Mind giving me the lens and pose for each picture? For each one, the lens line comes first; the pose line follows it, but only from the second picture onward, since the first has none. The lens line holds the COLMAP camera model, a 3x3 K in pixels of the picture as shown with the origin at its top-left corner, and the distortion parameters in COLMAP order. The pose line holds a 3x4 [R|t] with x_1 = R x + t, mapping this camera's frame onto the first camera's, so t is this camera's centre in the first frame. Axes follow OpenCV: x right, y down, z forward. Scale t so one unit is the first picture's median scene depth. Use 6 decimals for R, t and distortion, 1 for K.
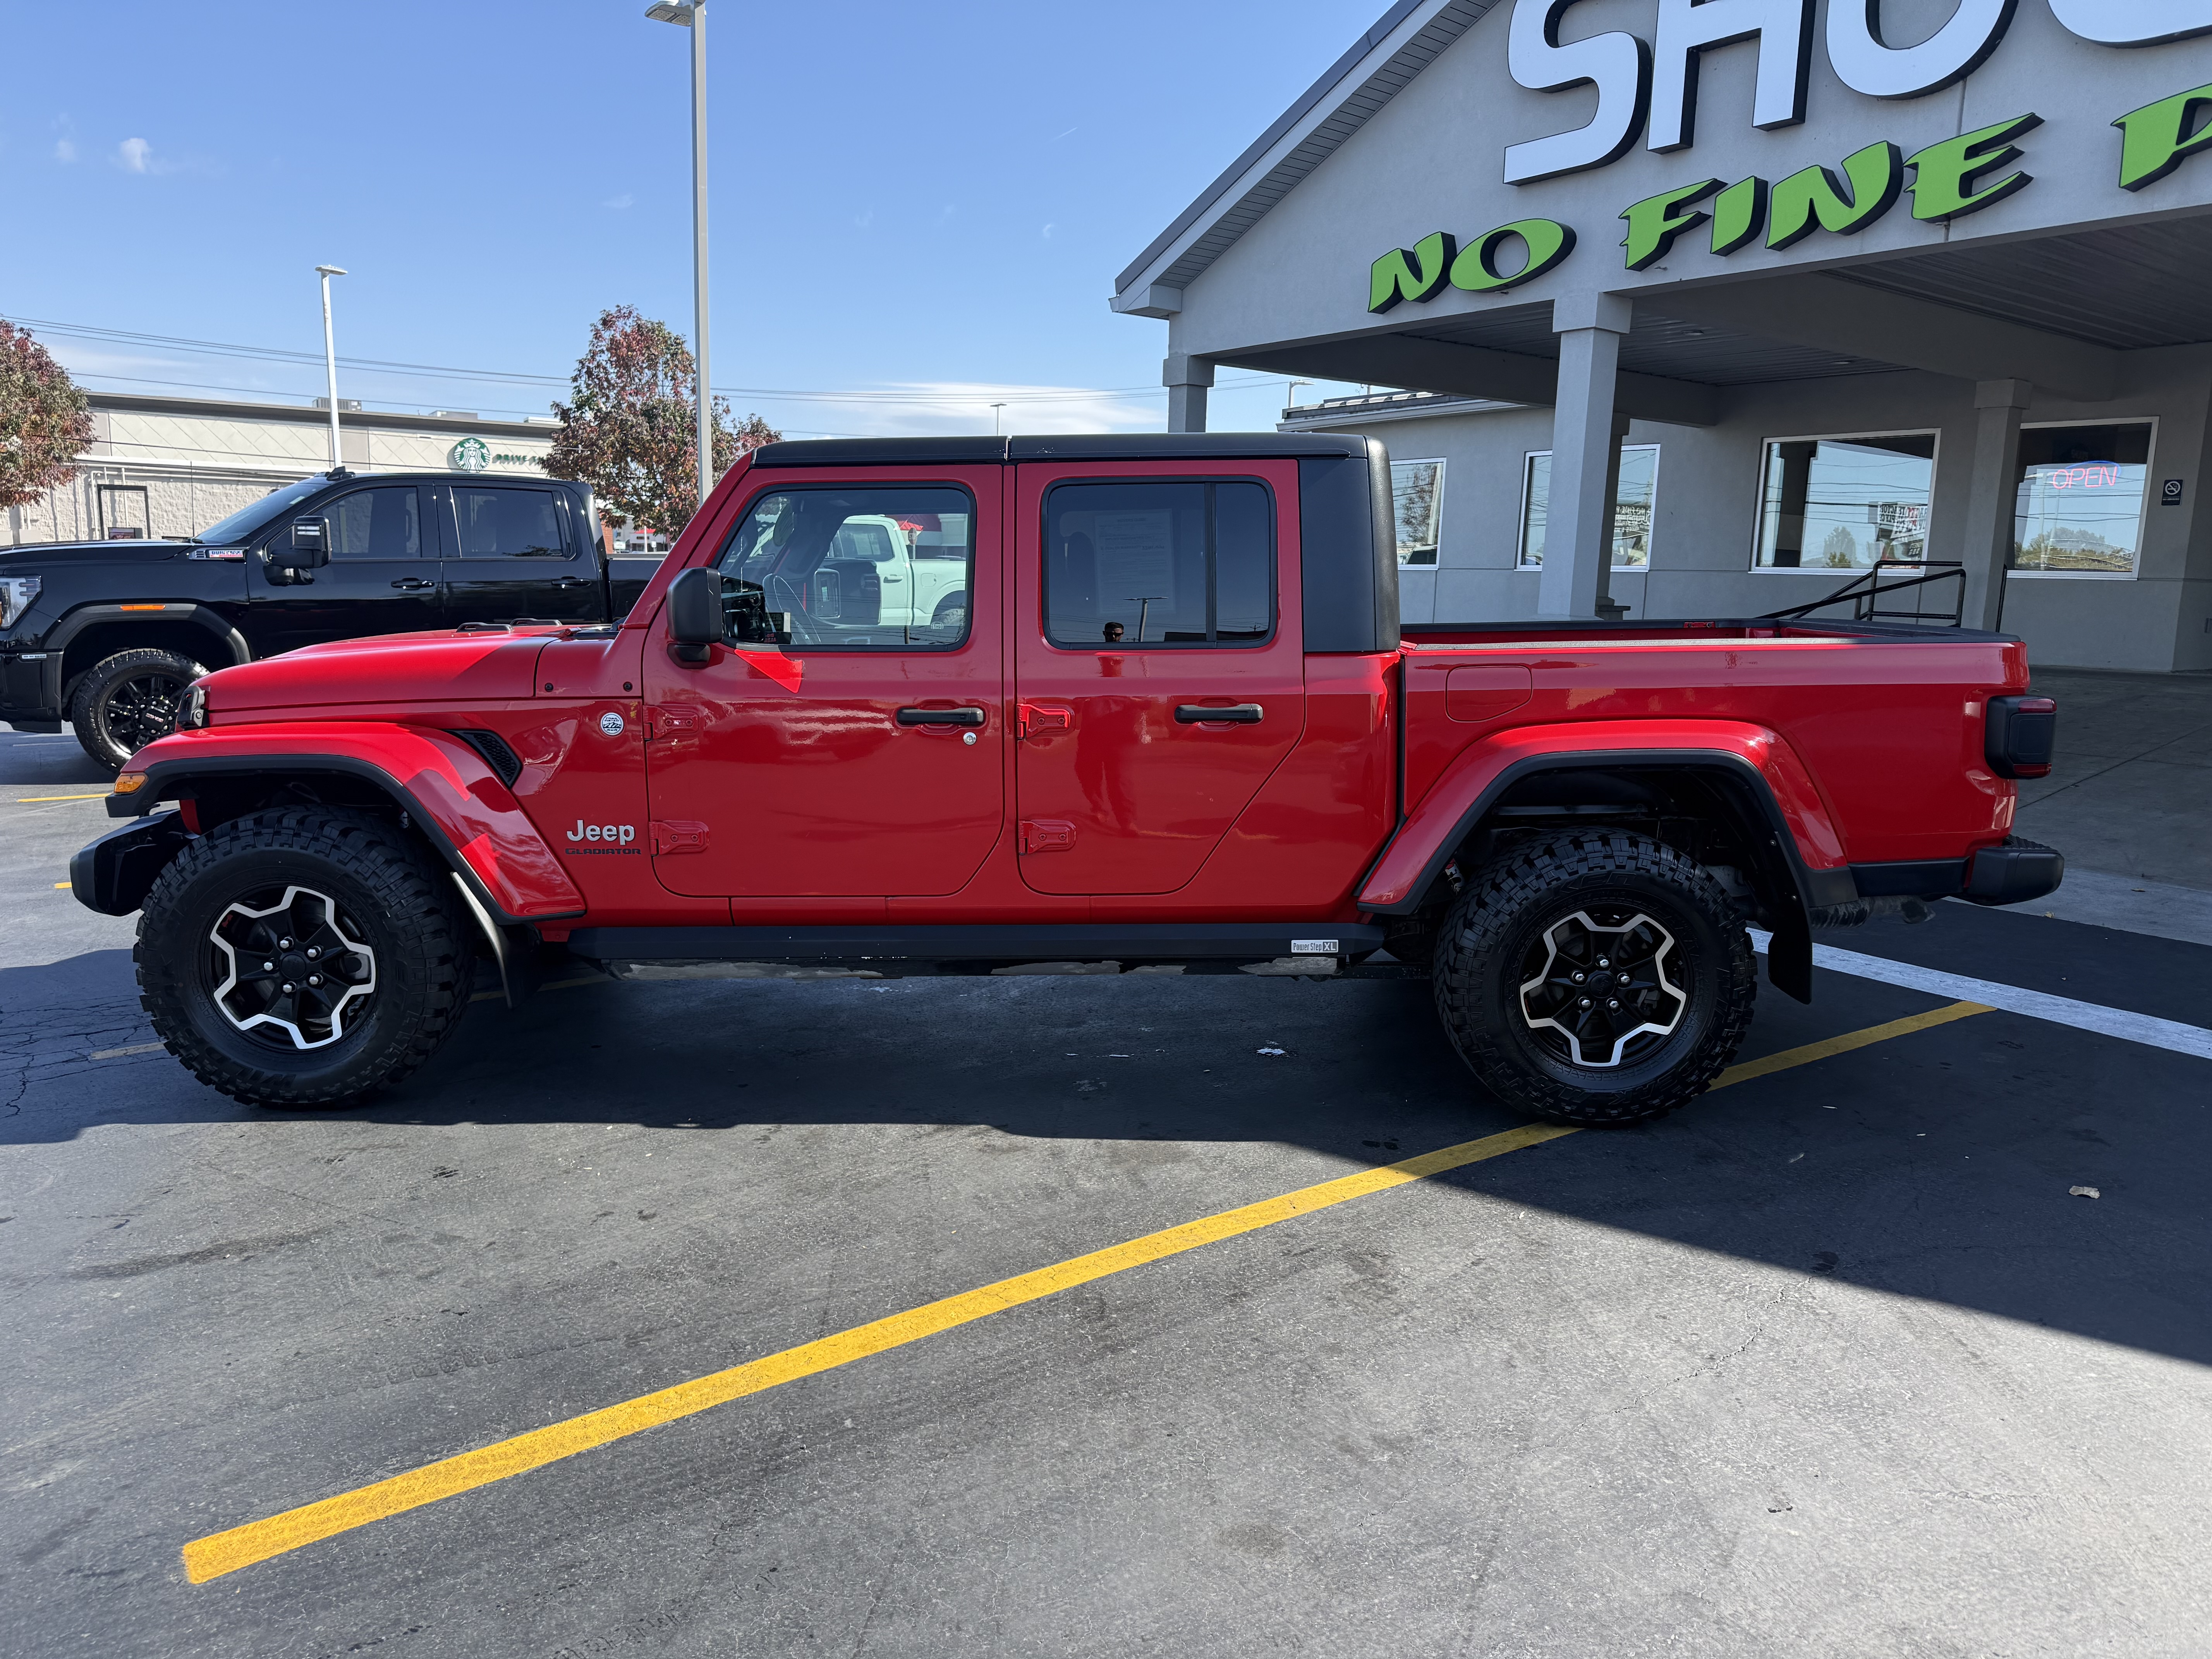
lens RADIAL K [[1562.7, 0, 1096.5], [0, 1562.7, 851.9], [0, 0, 1]] dist [0.014419, -0.017995]
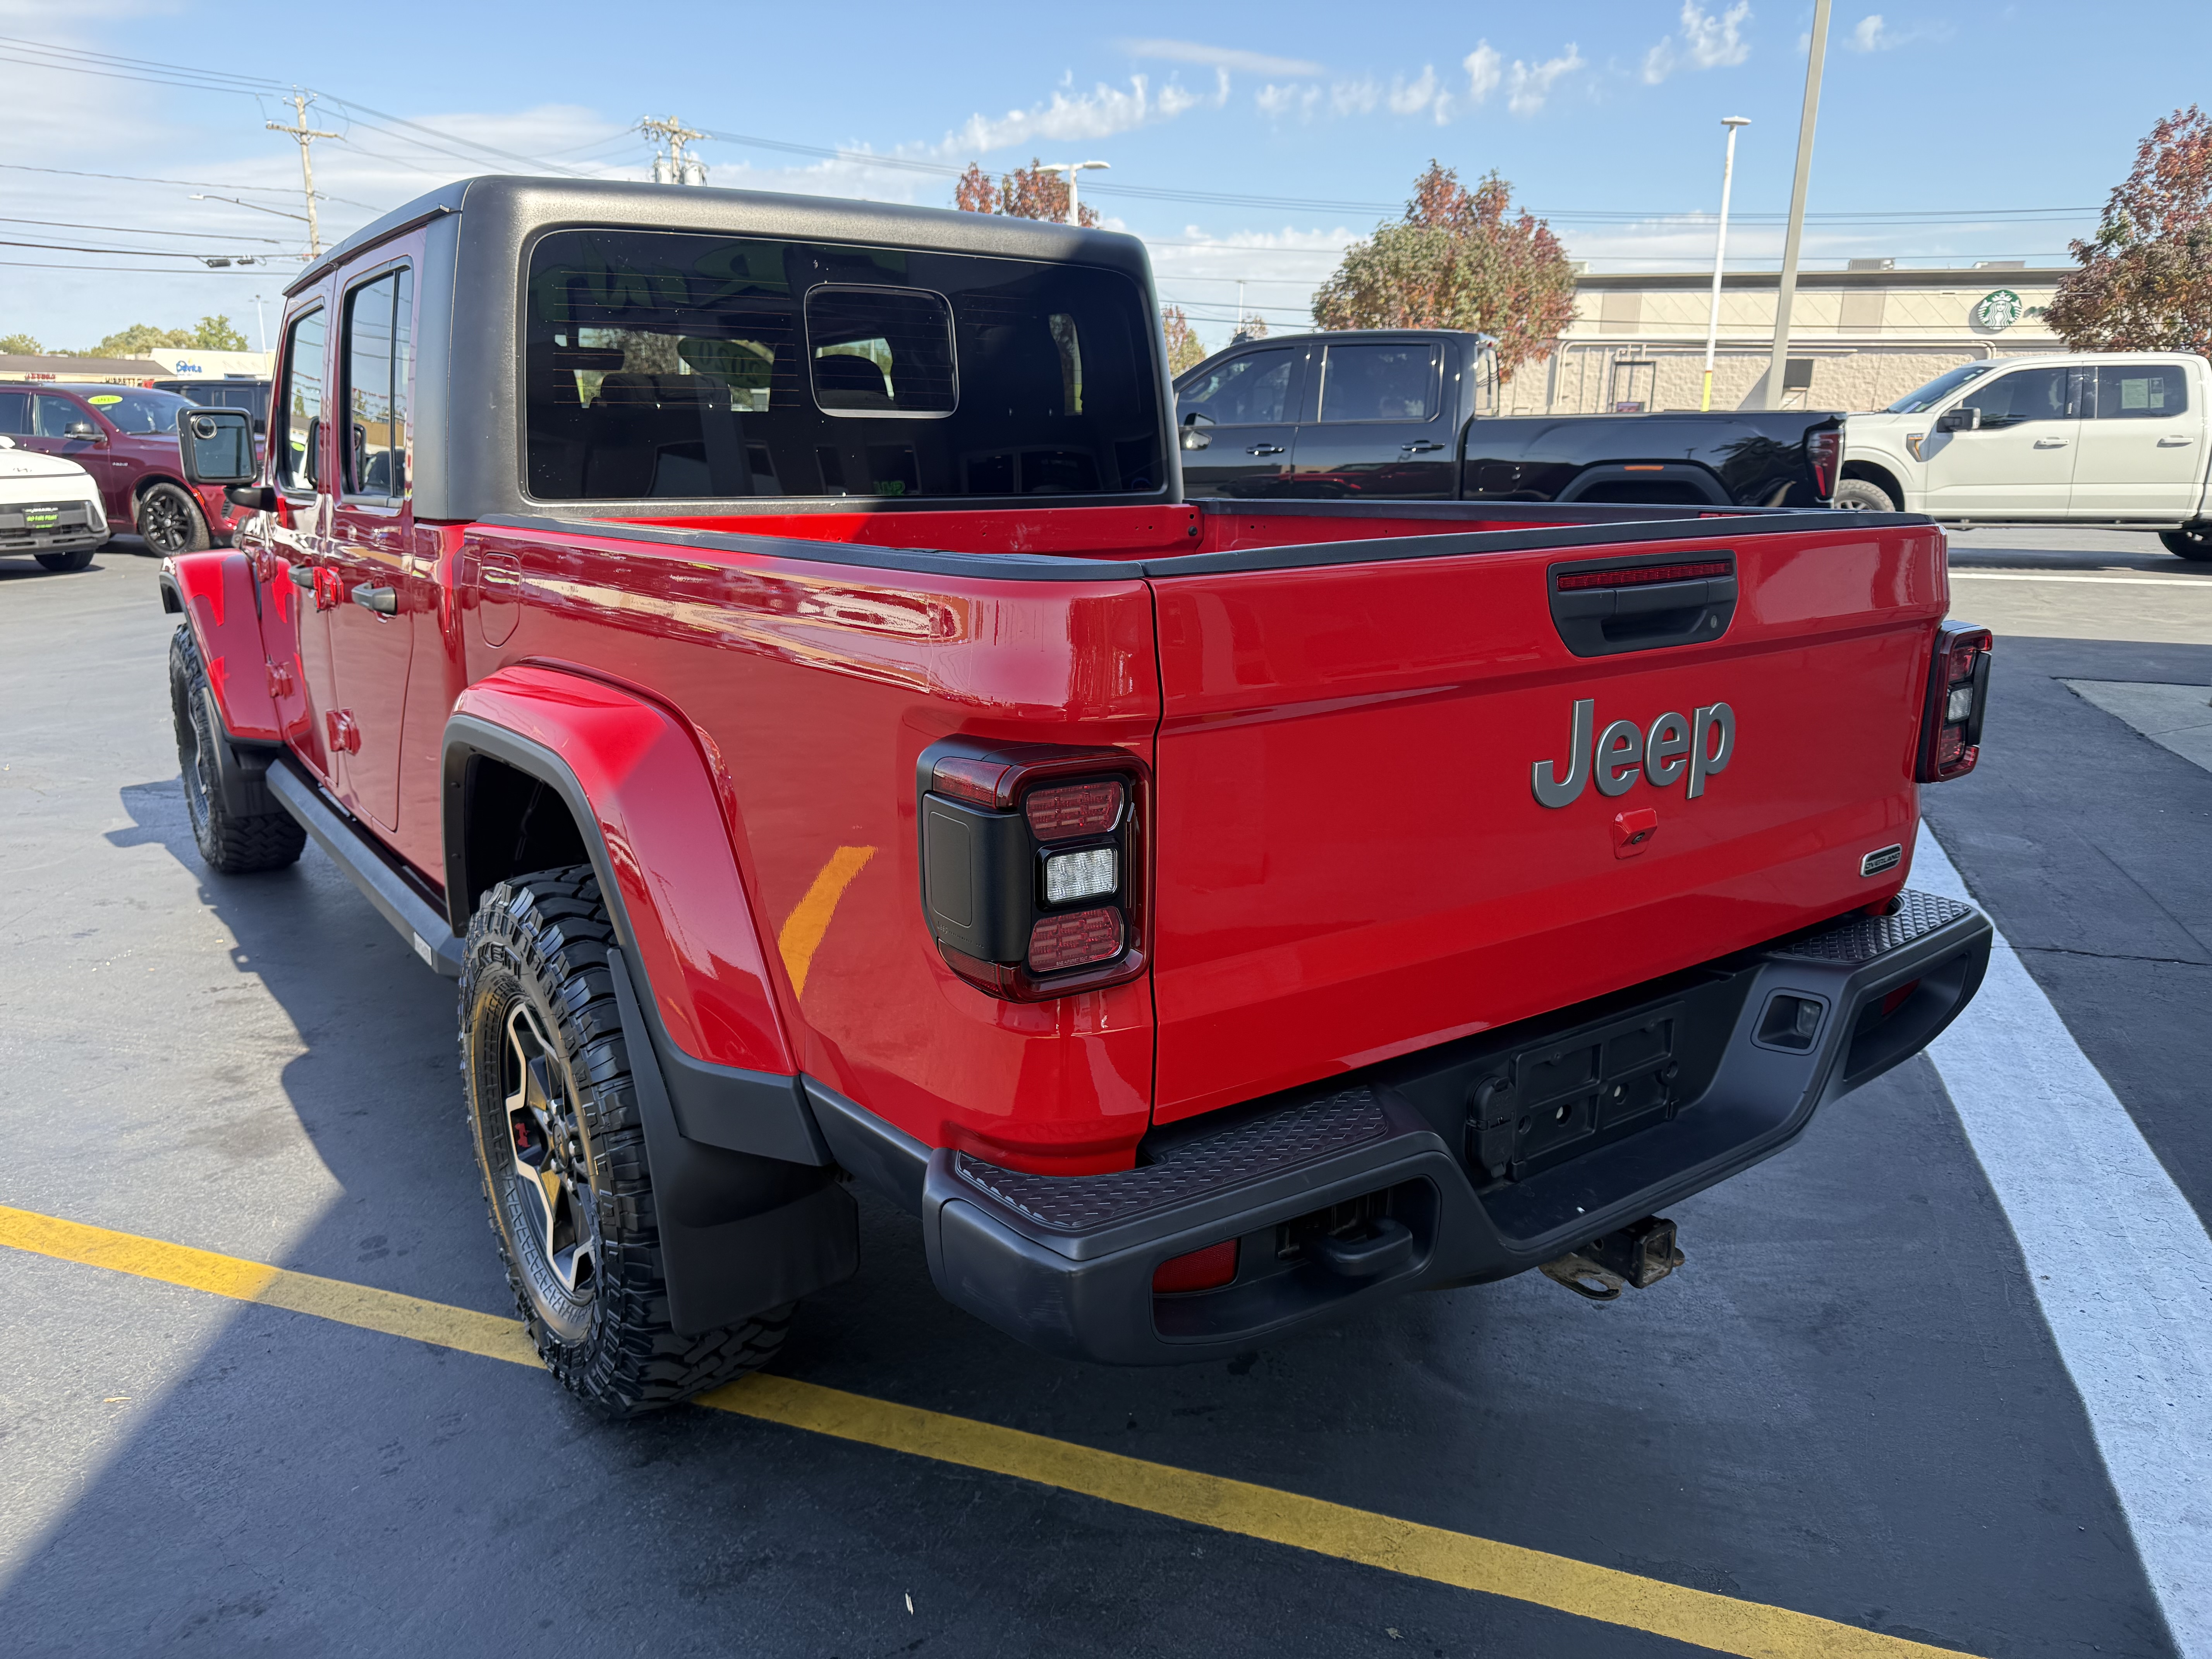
lens RADIAL K [[1562.7, 0, 1090.9], [0, 1562.7, 842.4], [0, 0, 1]] dist [0.014419, -0.017995]
pose [[0.582130, 0.199854, -0.788152, 0.357054], [-0.143196, 0.979371, 0.142577, -0.052943], [0.800387, 0.029862, 0.598739, 0.342154]]
